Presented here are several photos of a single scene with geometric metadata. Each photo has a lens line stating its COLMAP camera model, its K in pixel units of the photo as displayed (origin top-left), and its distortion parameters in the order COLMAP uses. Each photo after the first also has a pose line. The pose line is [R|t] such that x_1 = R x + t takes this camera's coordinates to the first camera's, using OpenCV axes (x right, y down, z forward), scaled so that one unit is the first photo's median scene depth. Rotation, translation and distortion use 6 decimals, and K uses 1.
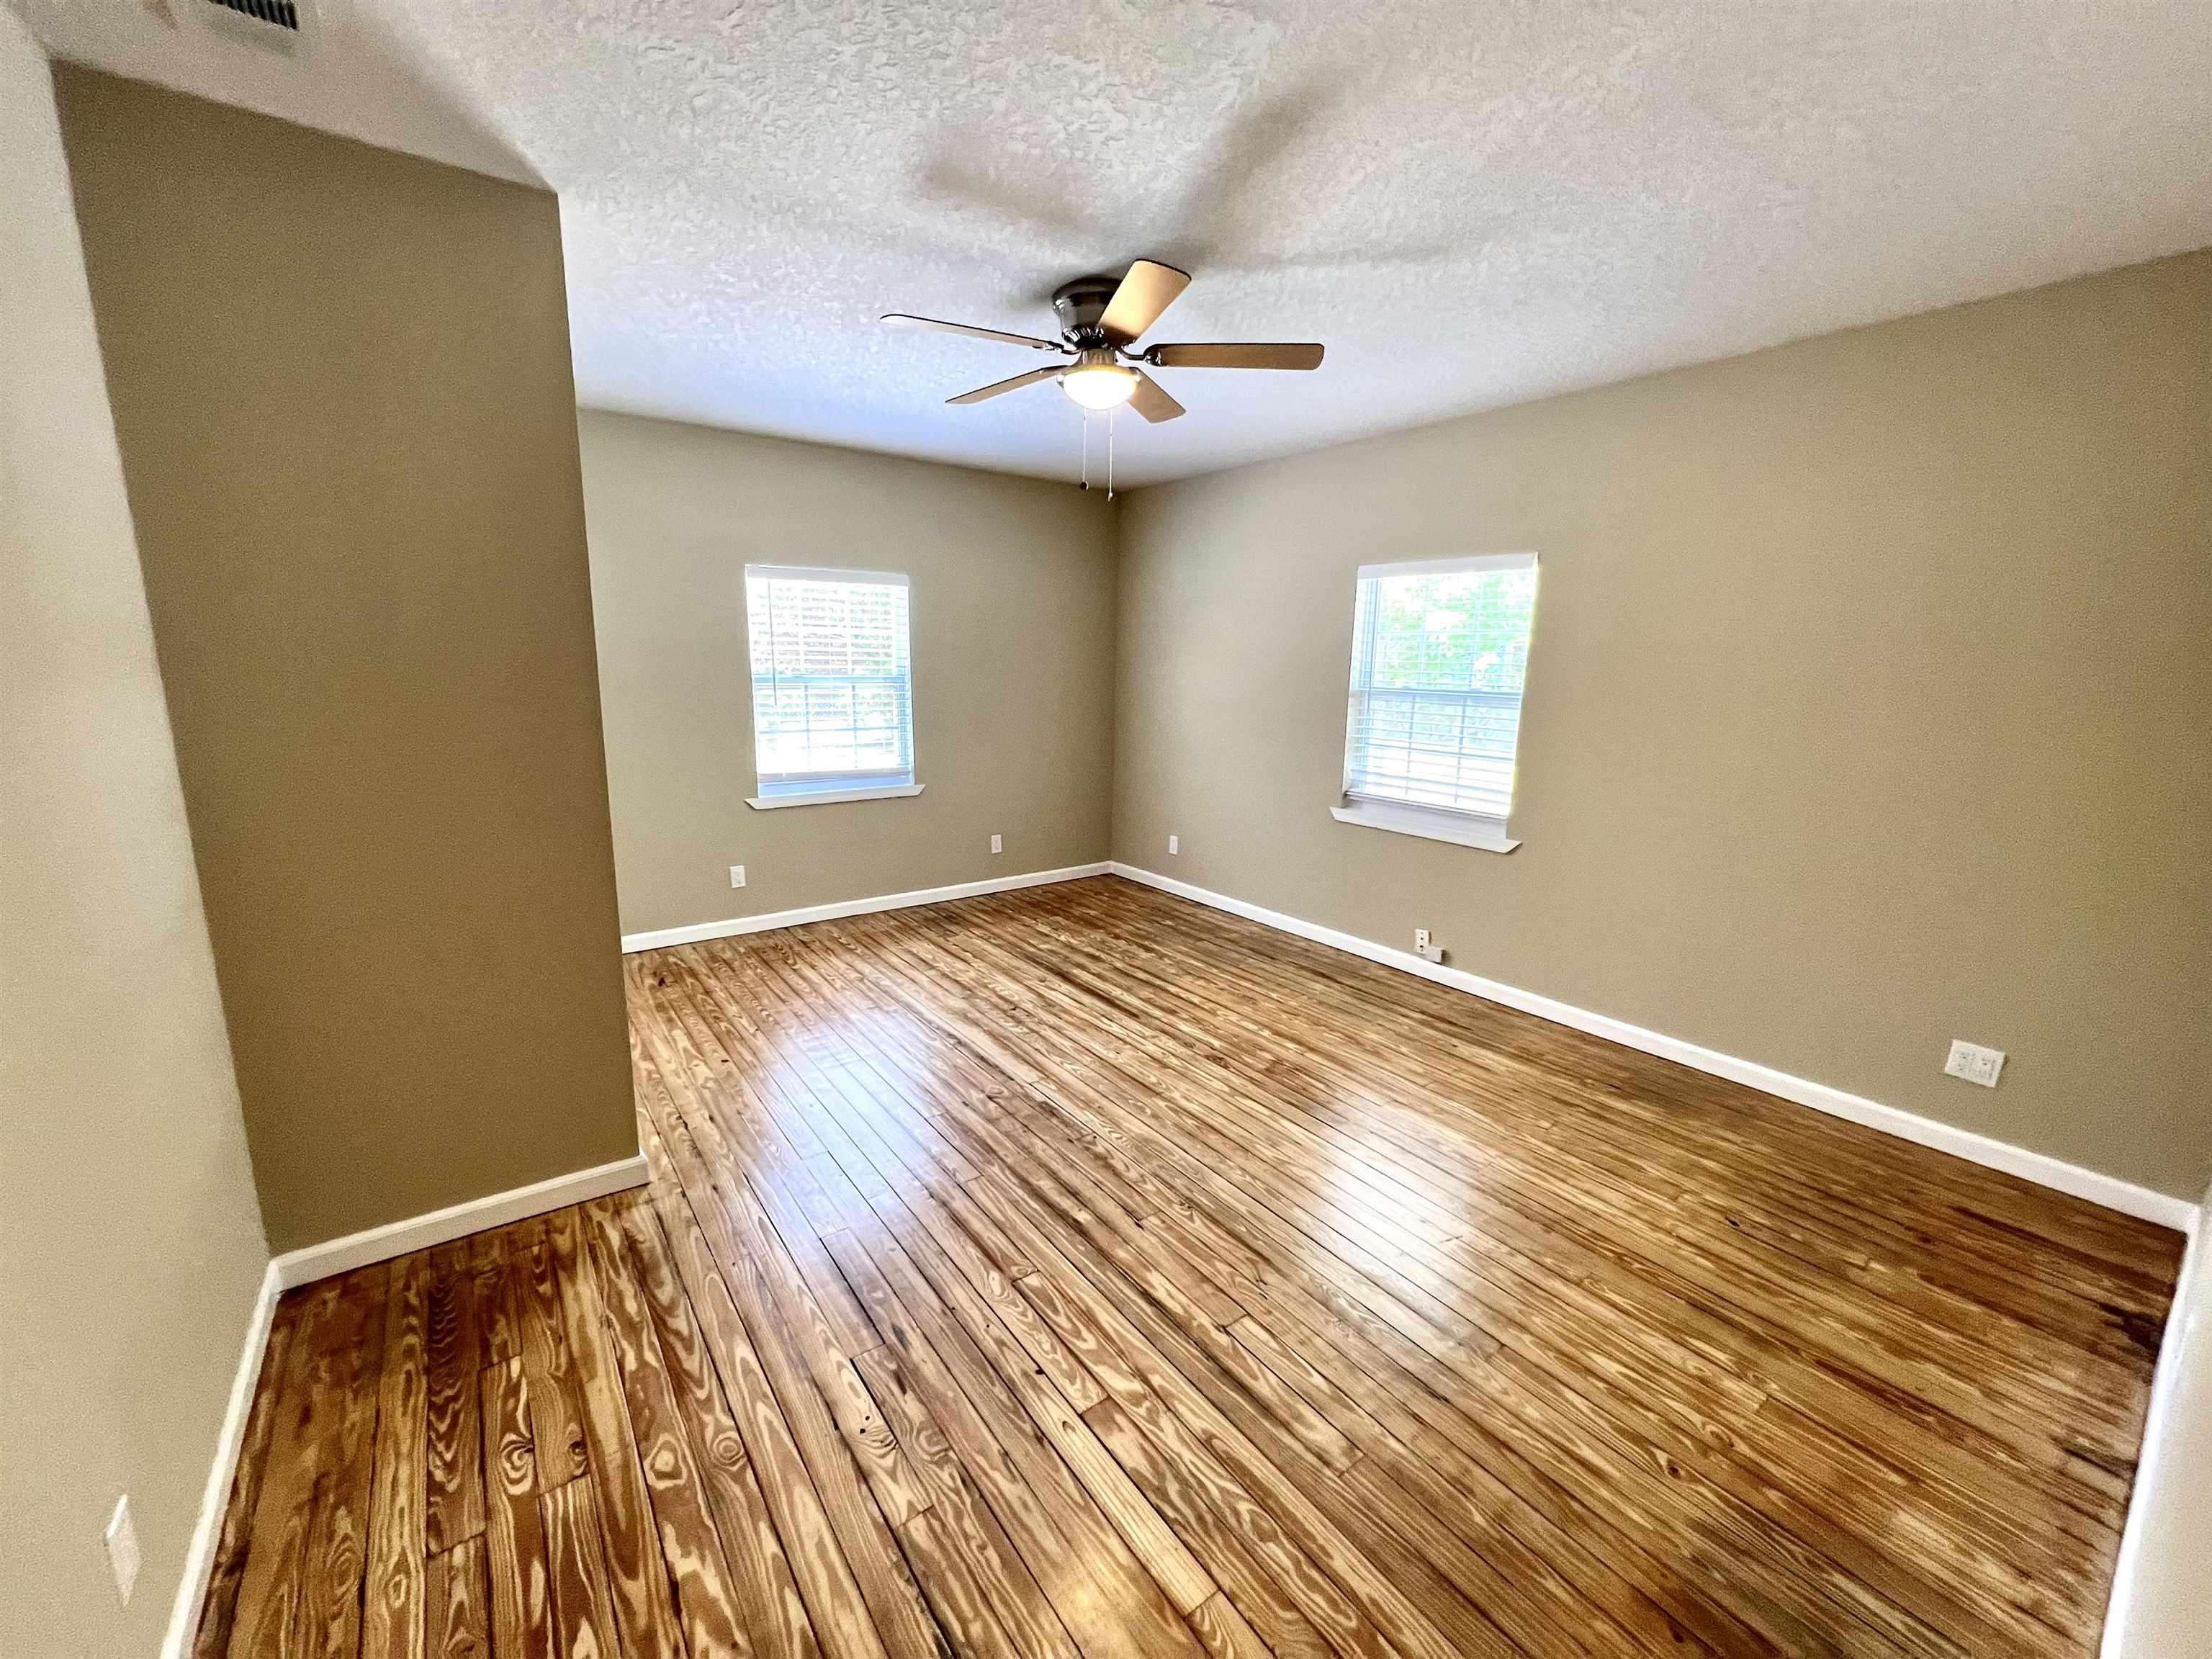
lens RADIAL K [[882.9, 0, 1103.2], [0, 882.9, 825.4], [0, 0, 1]] dist [0.000272, -0.000450]
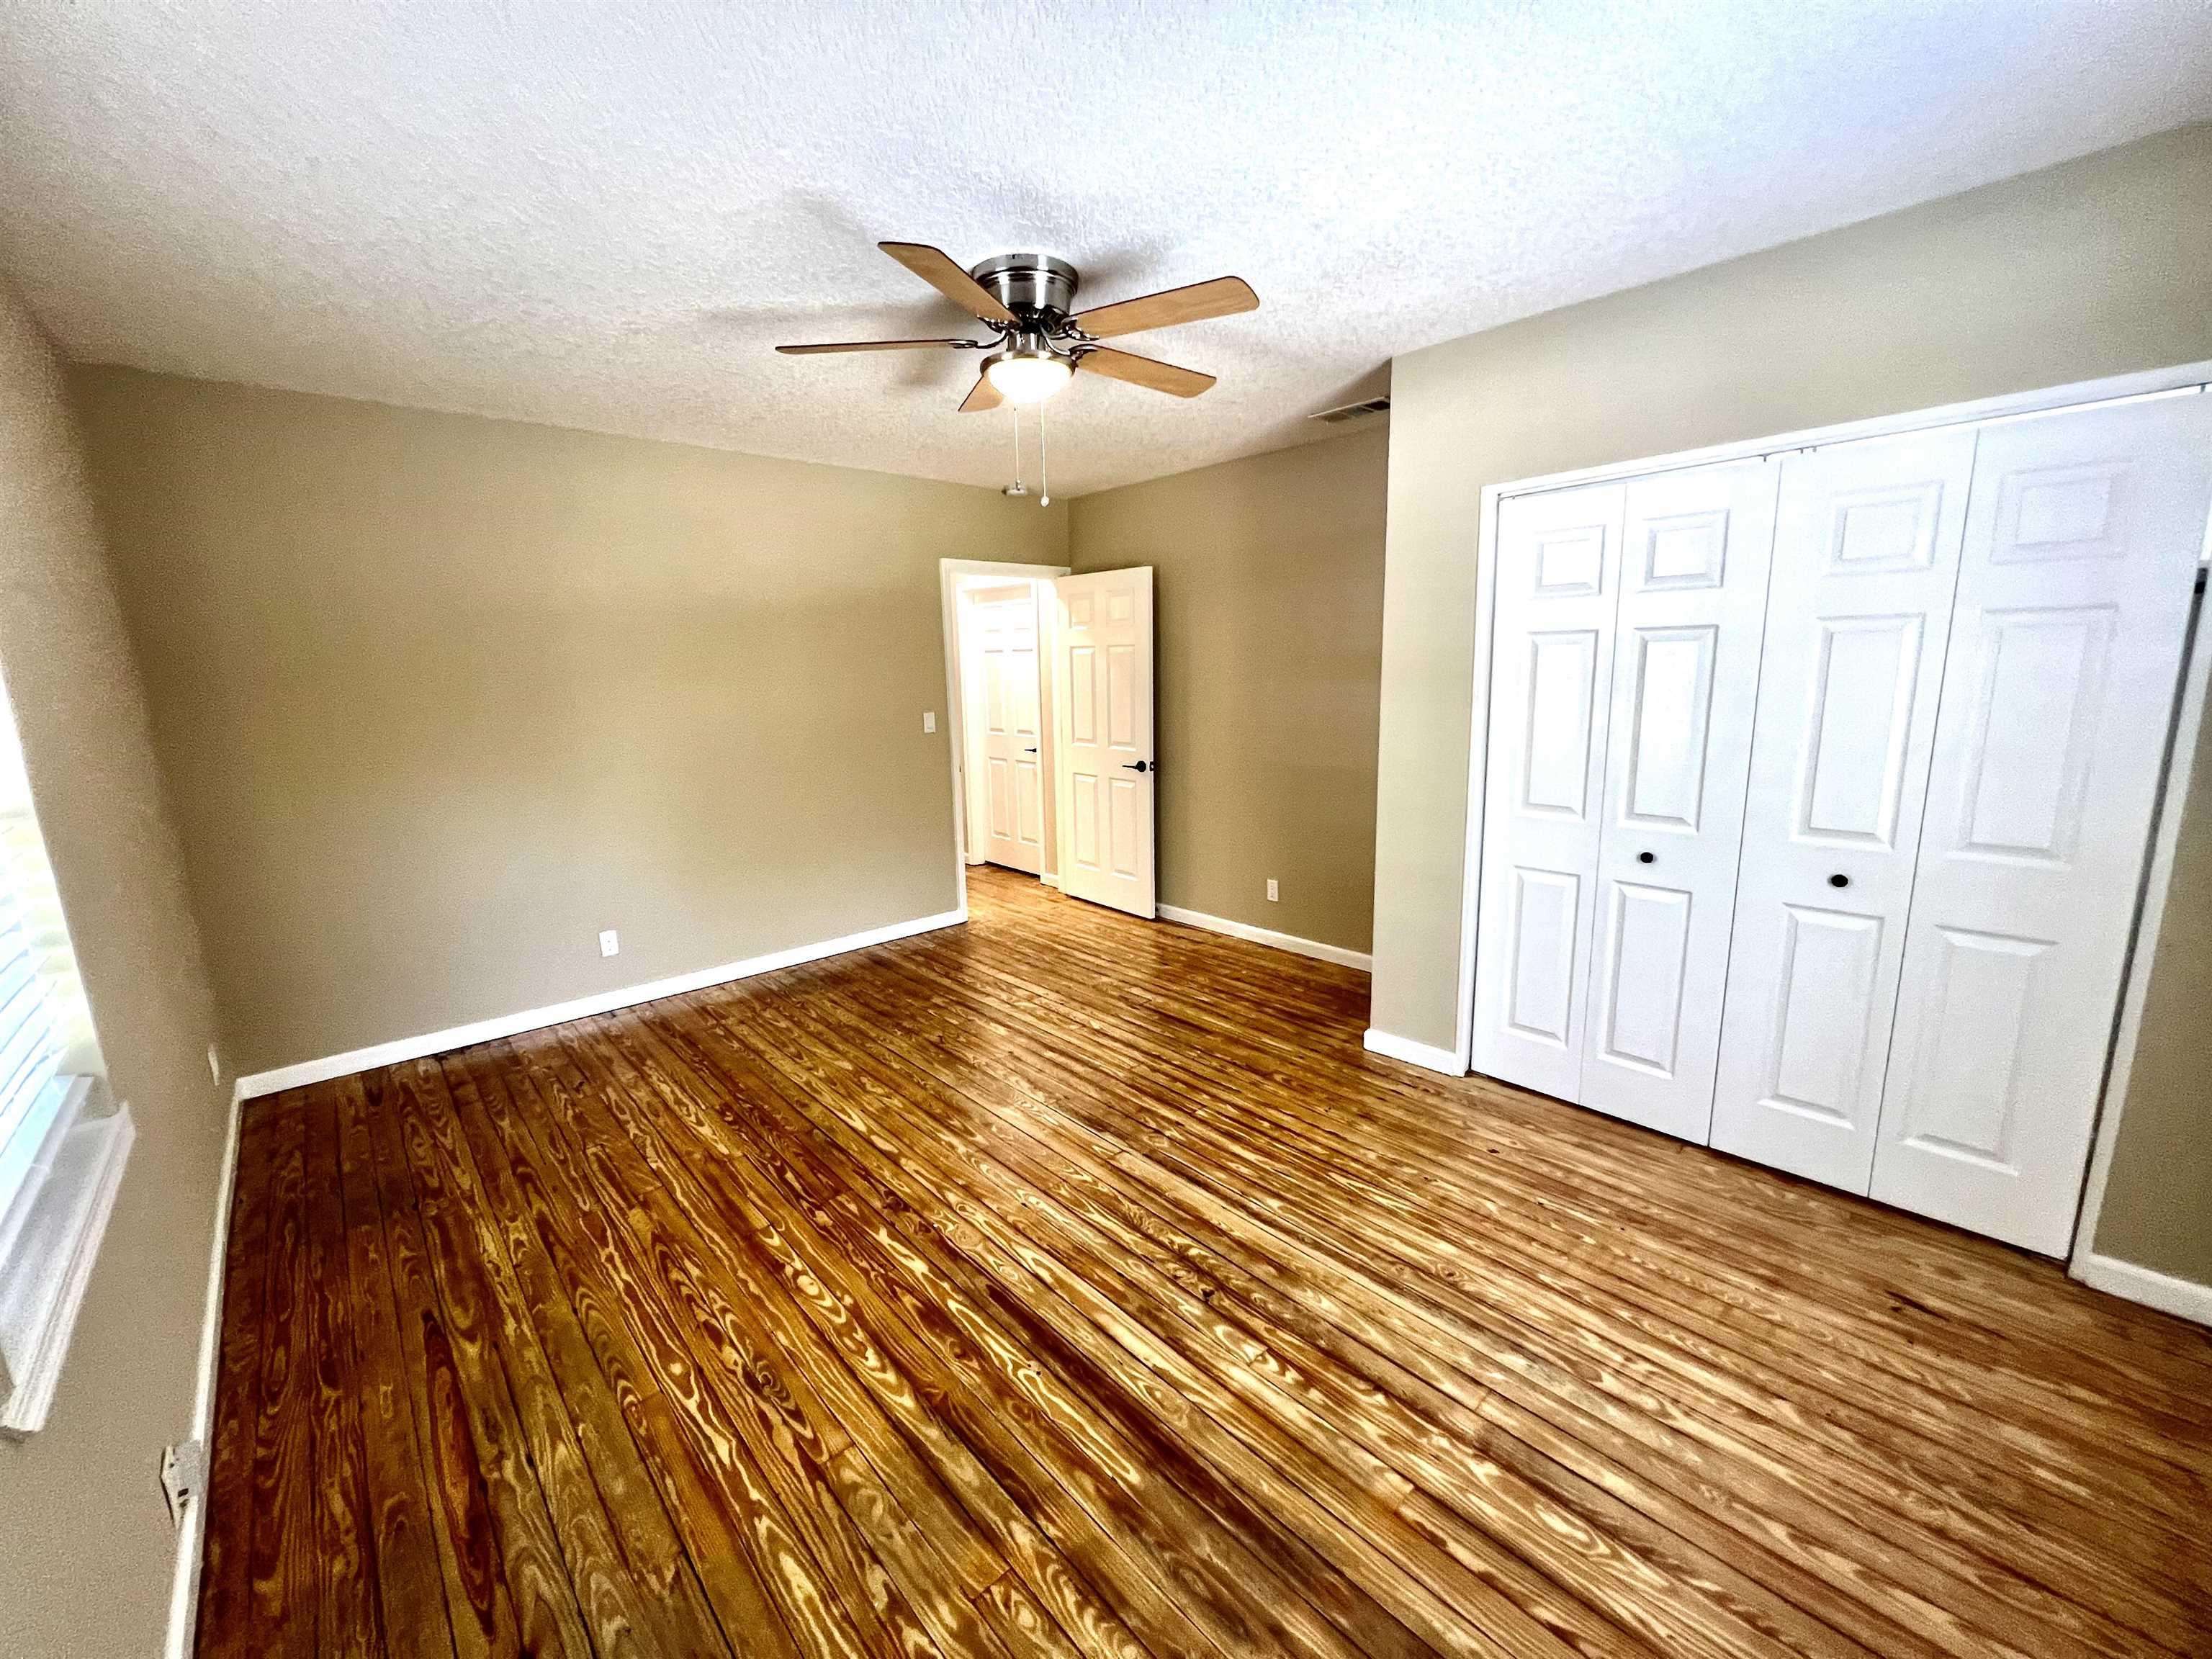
lens RADIAL K [[882.9, 0, 1103.2], [0, 882.9, 825.4], [0, 0, 1]] dist [0.000272, -0.000450]
pose [[-0.994667, 0.026973, -0.099550, 0.016282], [-0.011140, 0.931456, 0.363684, -0.308356], [0.102537, 0.362854, -0.926188, 1.547420]]
